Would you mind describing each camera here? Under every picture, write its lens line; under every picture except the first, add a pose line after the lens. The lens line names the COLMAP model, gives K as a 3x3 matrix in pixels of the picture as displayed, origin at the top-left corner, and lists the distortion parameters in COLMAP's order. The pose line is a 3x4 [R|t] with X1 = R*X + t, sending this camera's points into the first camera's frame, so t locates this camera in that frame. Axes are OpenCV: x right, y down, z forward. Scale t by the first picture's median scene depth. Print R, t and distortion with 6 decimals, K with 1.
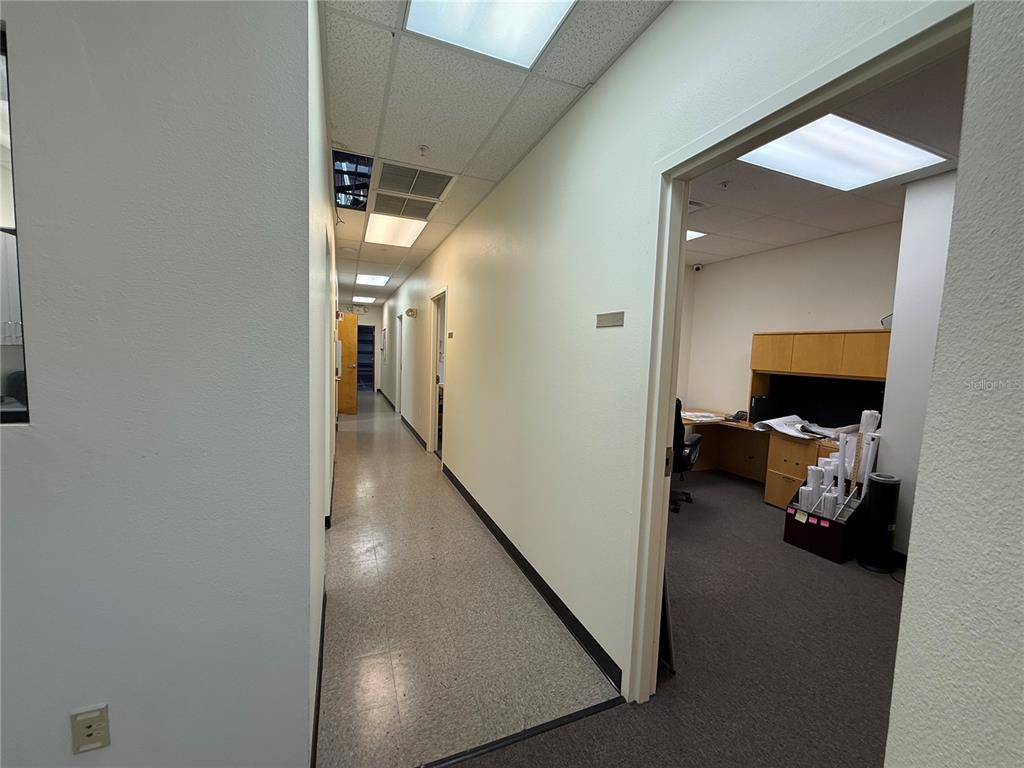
lens RADIAL K [[408.0, 0, 506.2], [0, 408.0, 384.1], [0, 0, 1]] dist [-0.000997, 0.000094]
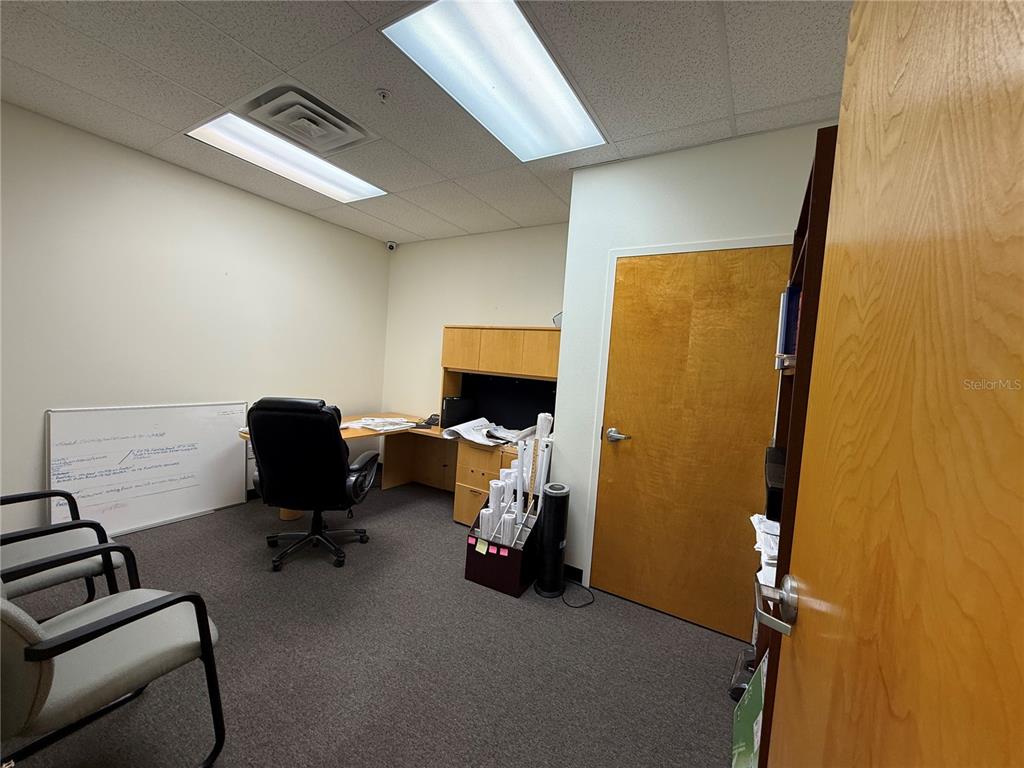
lens RADIAL K [[408.0, 0, 506.2], [0, 408.0, 383.9], [0, 0, 1]] dist [-0.000997, 0.000094]
pose [[0.806439, -0.005980, 0.591287, 0.274041], [0.003428, 0.999979, 0.005439, -0.006001], [-0.591308, -0.002359, 0.806443, 0.303304]]
